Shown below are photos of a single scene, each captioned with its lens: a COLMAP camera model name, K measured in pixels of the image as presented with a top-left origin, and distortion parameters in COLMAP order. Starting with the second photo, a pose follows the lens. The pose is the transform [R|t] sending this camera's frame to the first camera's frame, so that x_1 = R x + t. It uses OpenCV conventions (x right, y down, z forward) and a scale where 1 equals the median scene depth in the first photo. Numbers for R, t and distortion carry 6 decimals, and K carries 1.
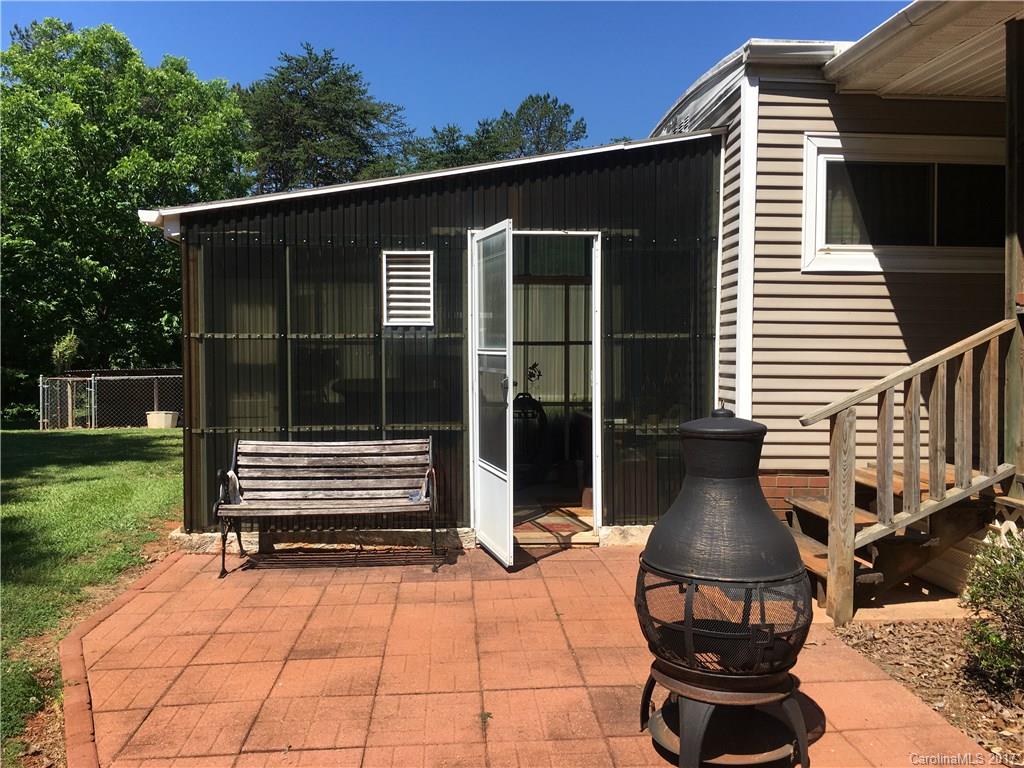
lens RADIAL K [[880.4, 0, 514.1], [0, 880.4, 375.7], [0, 0, 1]] dist [0.056434, -0.007654]
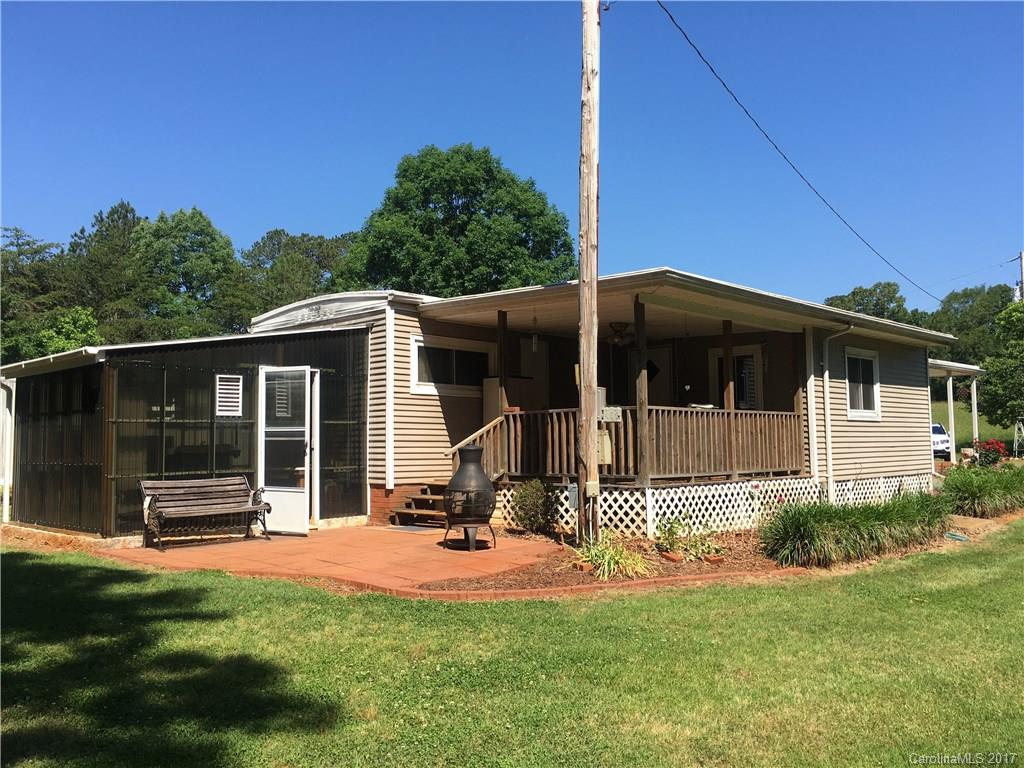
lens RADIAL K [[880.4, 0, 511.6], [0, 880.4, 384.5], [0, 0, 1]] dist [0.056434, -0.007654]
pose [[0.740711, 0.036943, 0.670807, -0.949742], [0.027476, 0.995986, -0.085190, 0.053722], [-0.671262, 0.081533, 0.736722, -0.784574]]
